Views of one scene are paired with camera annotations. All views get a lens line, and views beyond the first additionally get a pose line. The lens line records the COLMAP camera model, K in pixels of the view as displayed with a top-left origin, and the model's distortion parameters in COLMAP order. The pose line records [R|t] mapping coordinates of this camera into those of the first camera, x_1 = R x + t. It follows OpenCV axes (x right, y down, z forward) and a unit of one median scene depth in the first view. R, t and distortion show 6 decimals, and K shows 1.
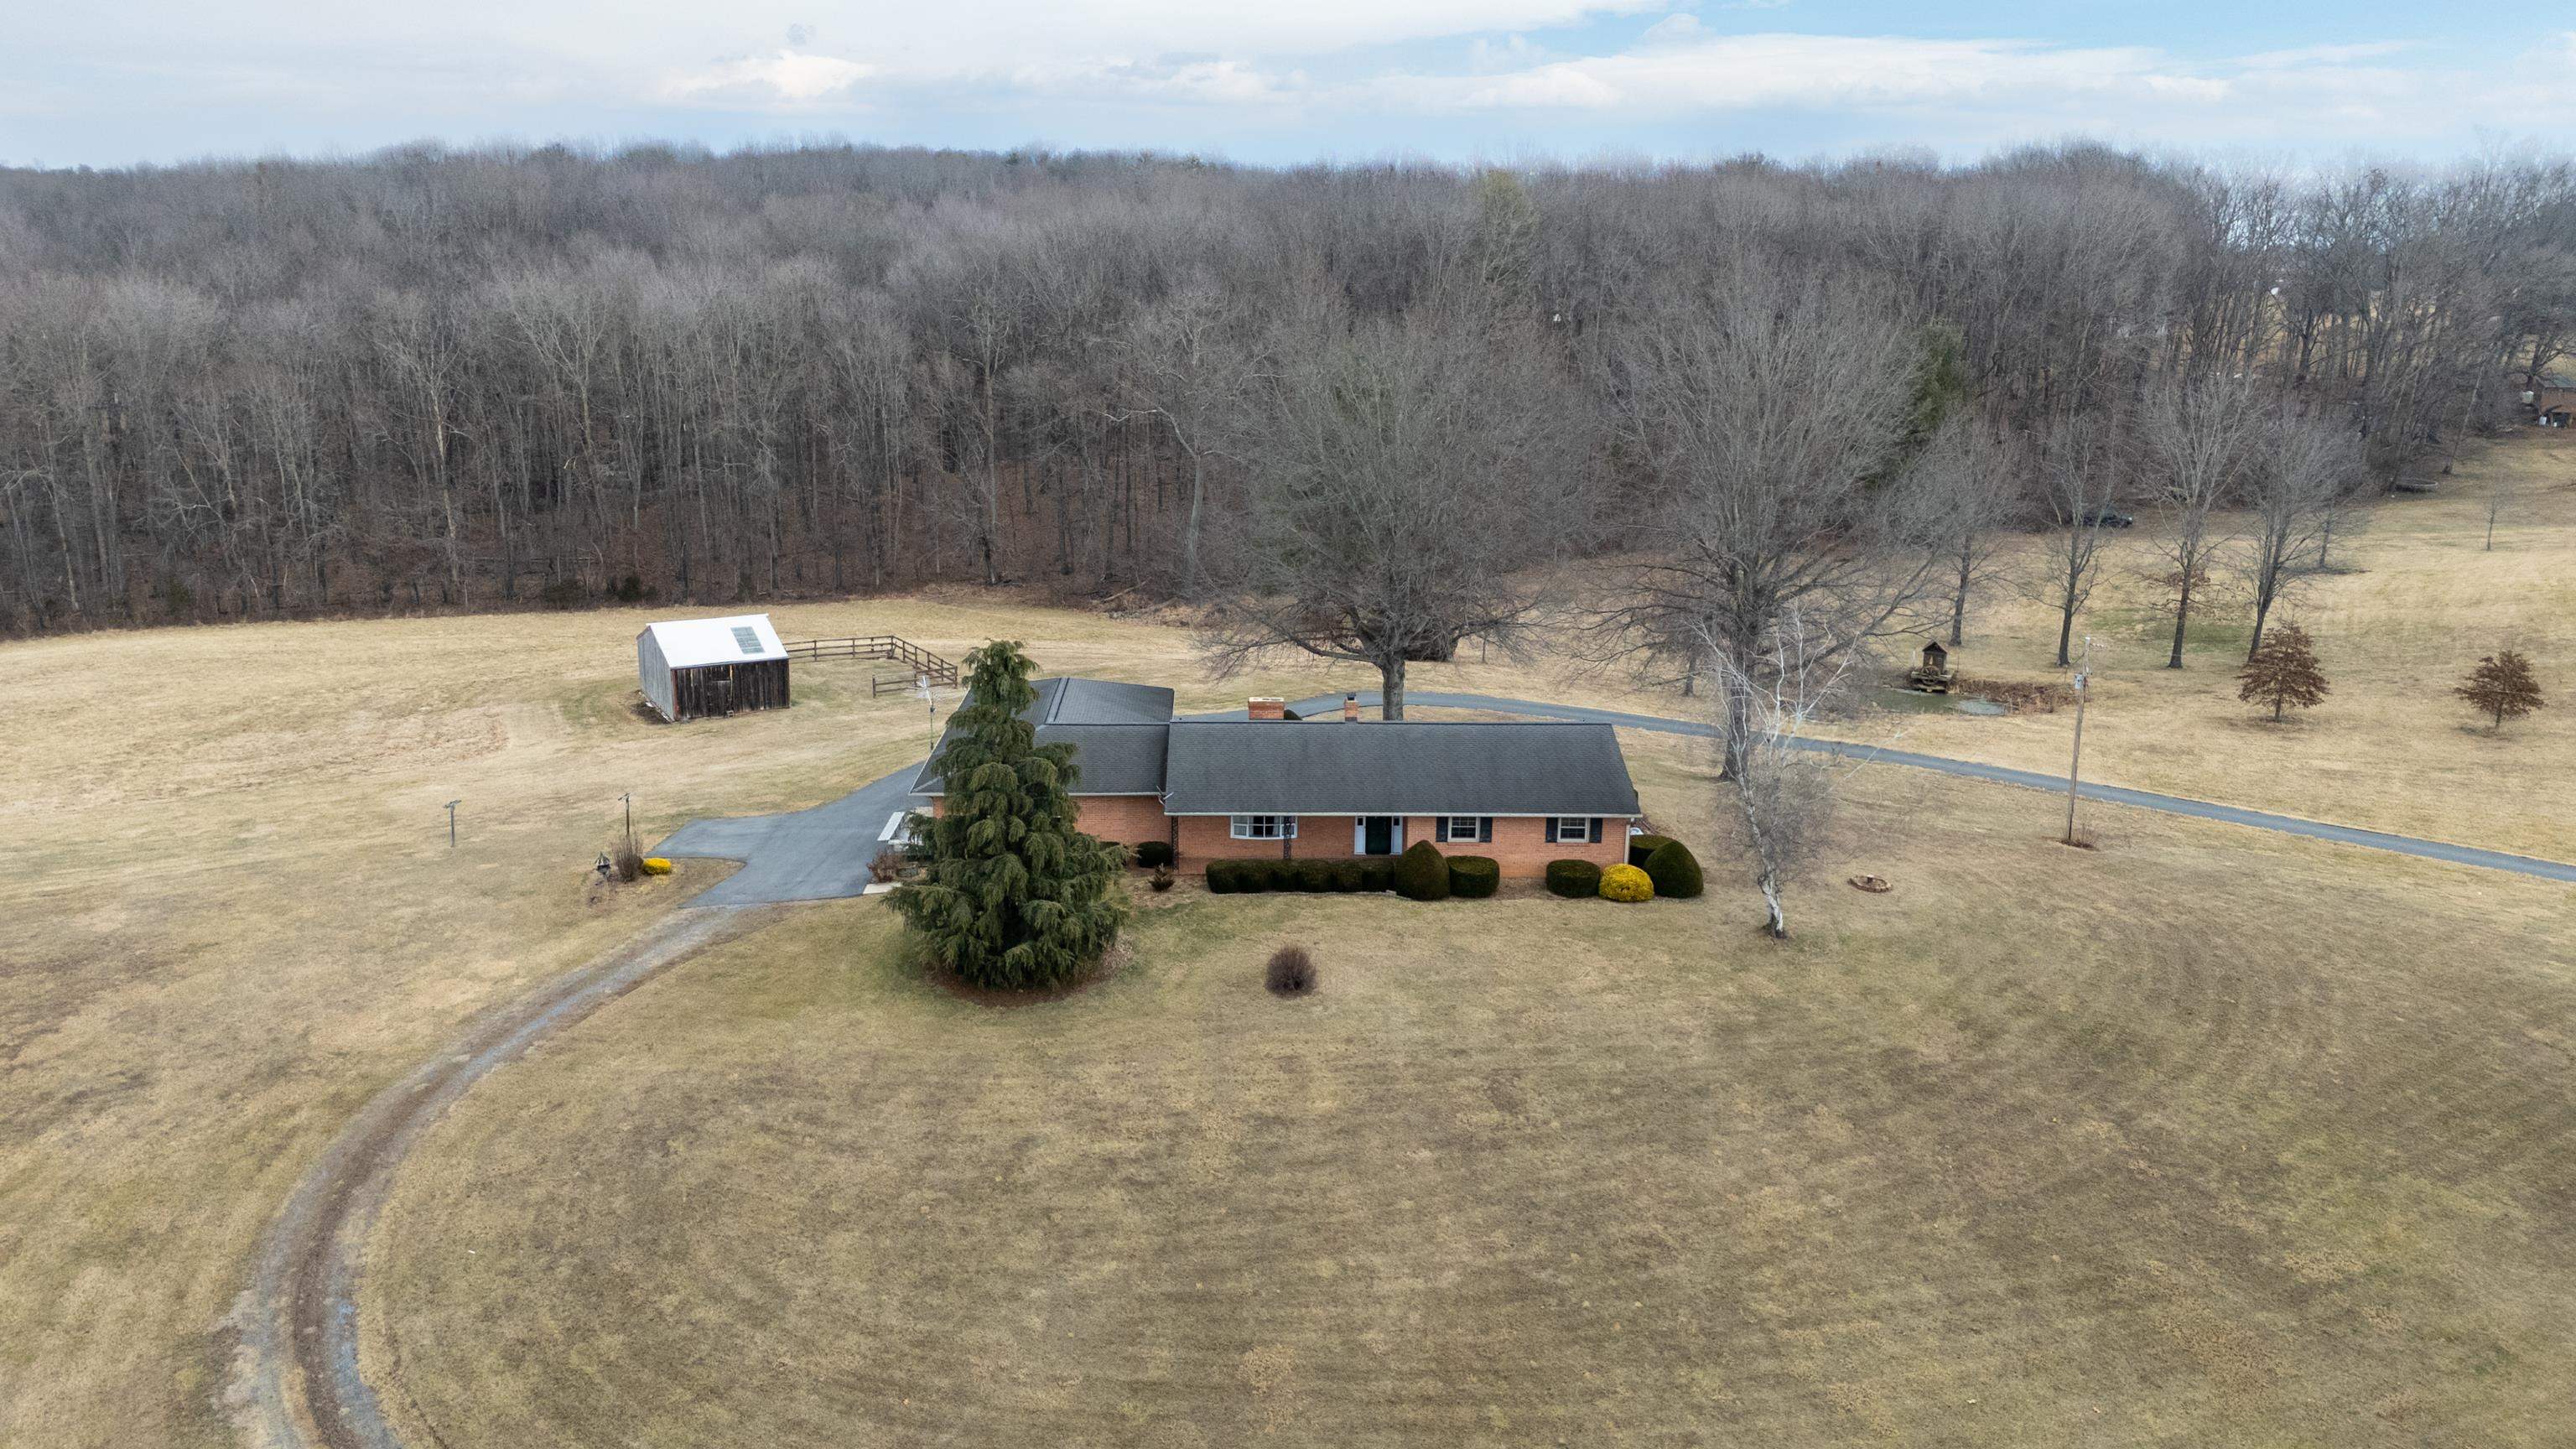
lens RADIAL K [[1916.6, 0, 1284.5], [0, 1916.6, 727.5], [0, 0, 1]] dist [0.064224, -0.047213]
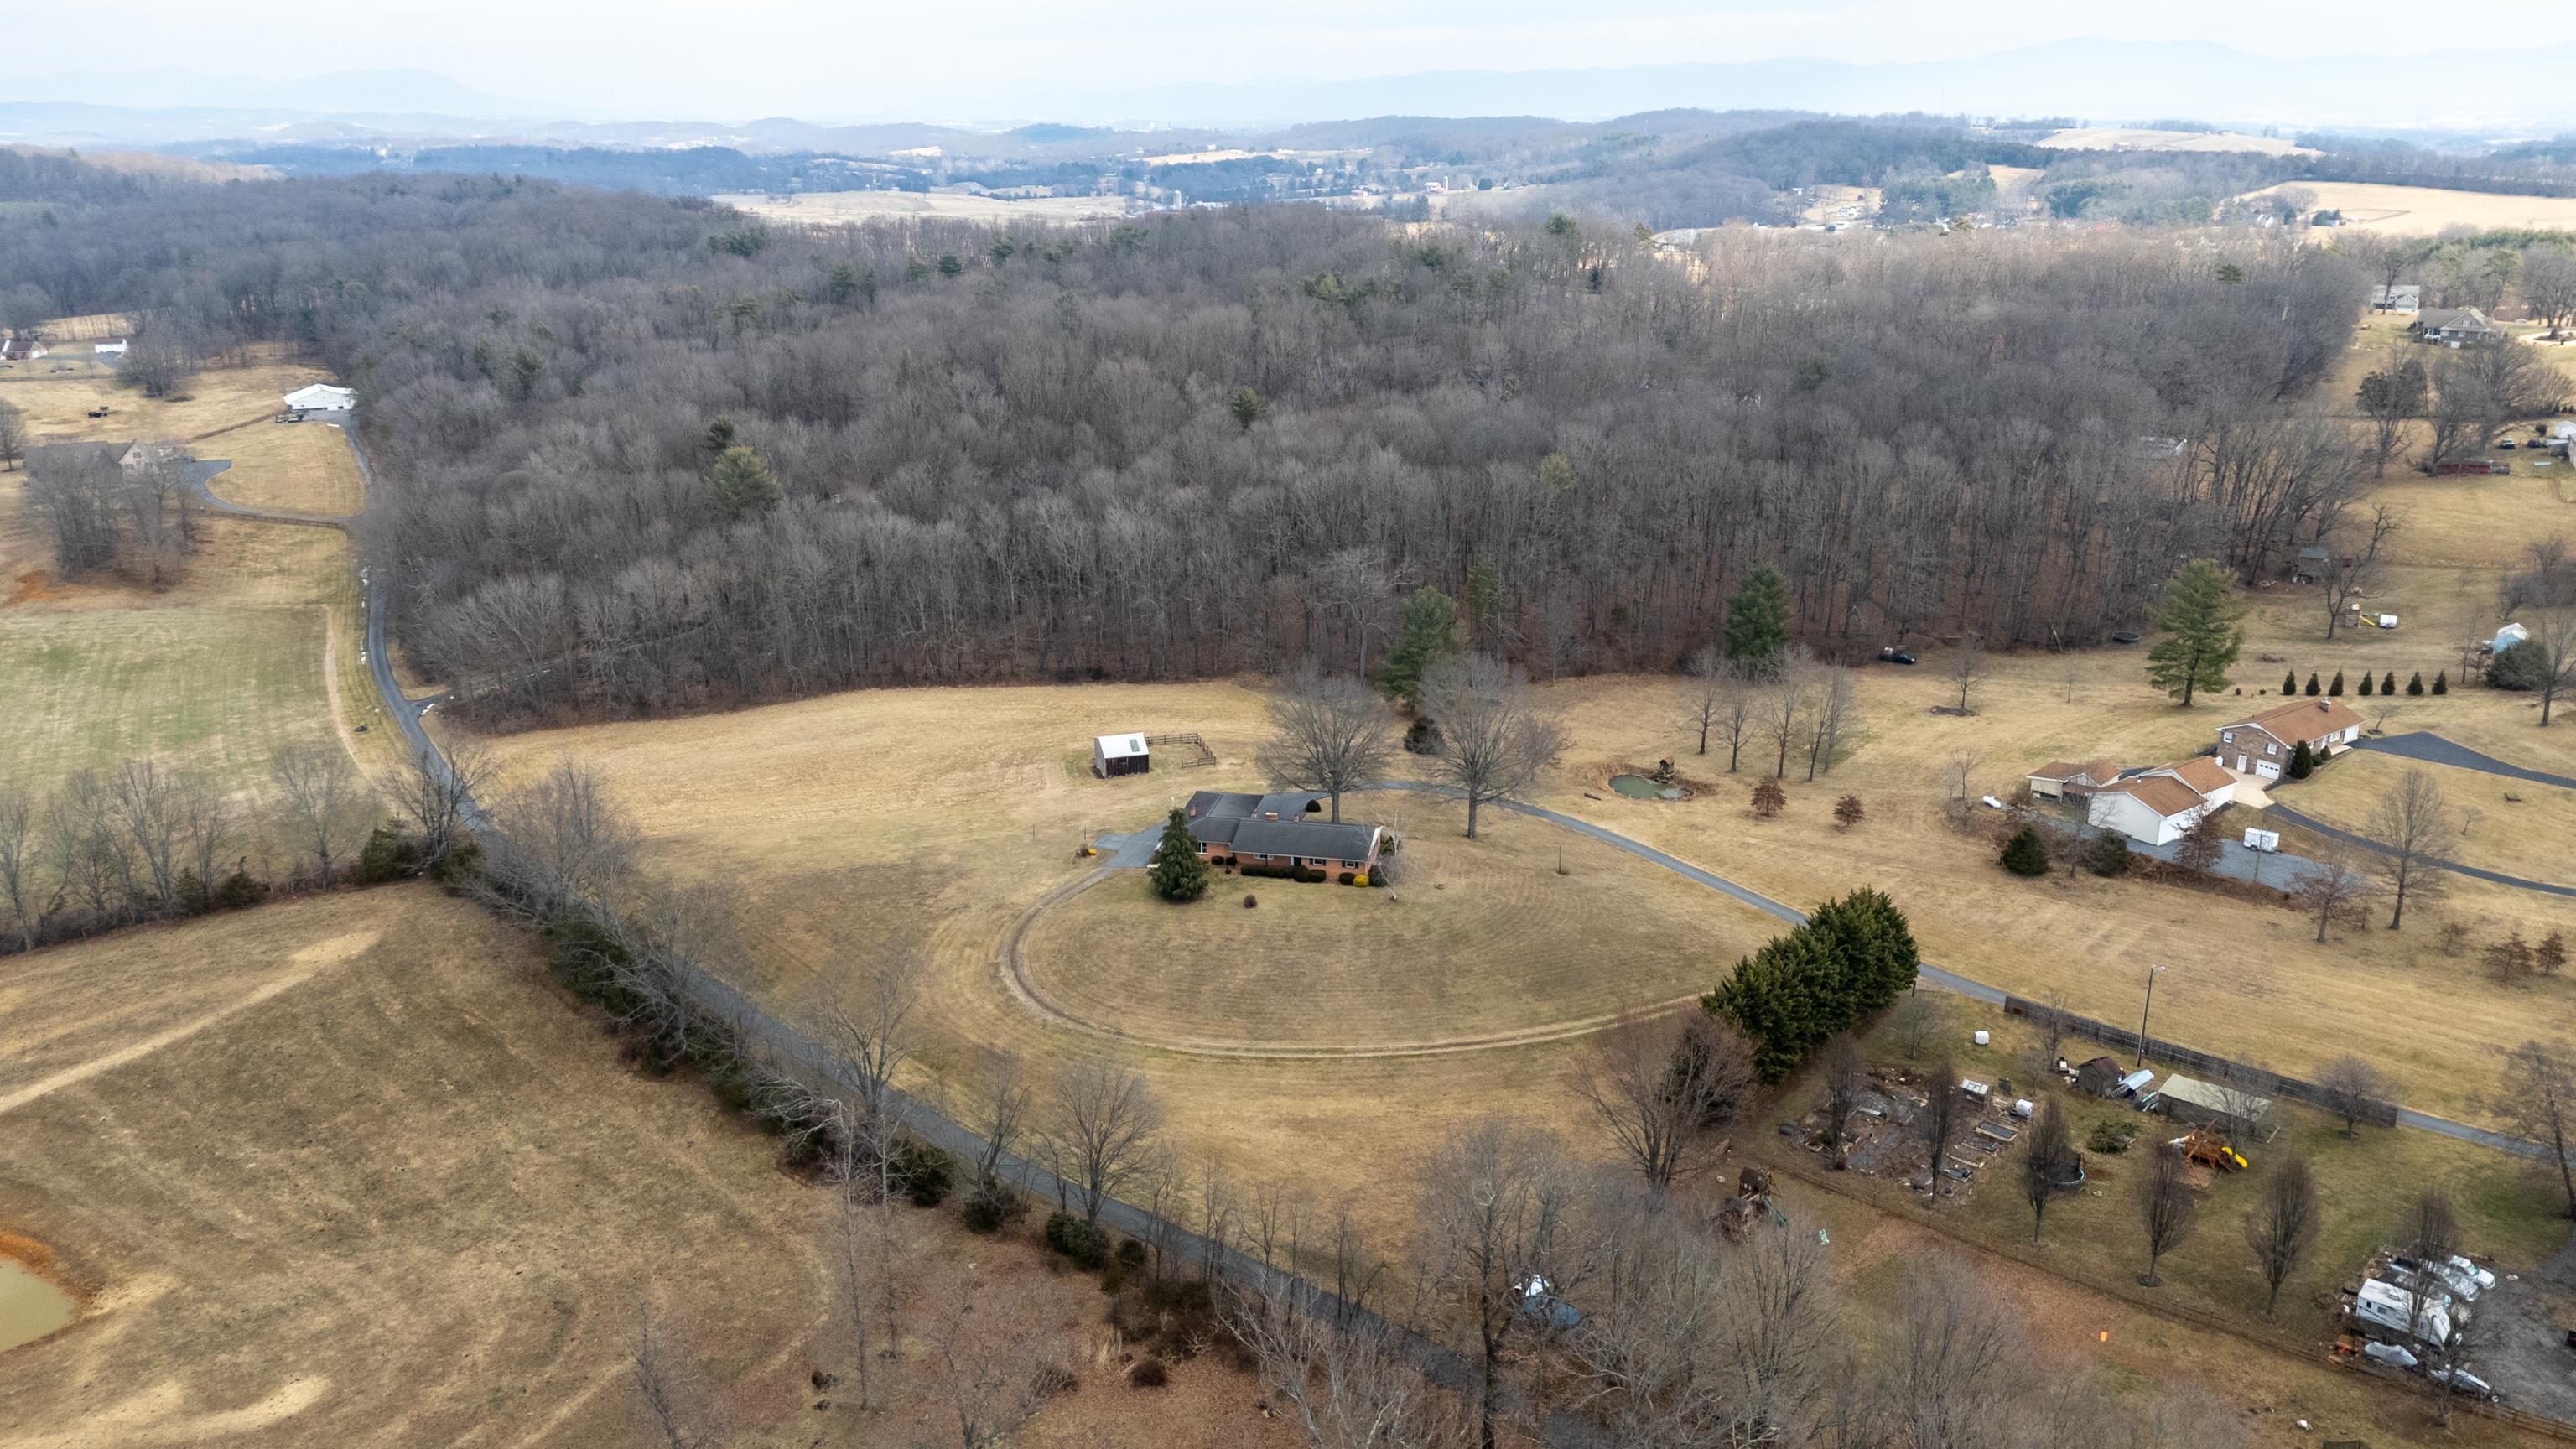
lens RADIAL K [[1916.6, 0, 1277.5], [0, 1916.6, 725.5], [0, 0, 1]] dist [0.064224, -0.047213]
pose [[0.969792, 0.055192, -0.237607, 0.848464], [-0.037124, 0.996115, 0.079856, -0.471110], [0.241091, -0.068622, 0.968073, -2.359190]]
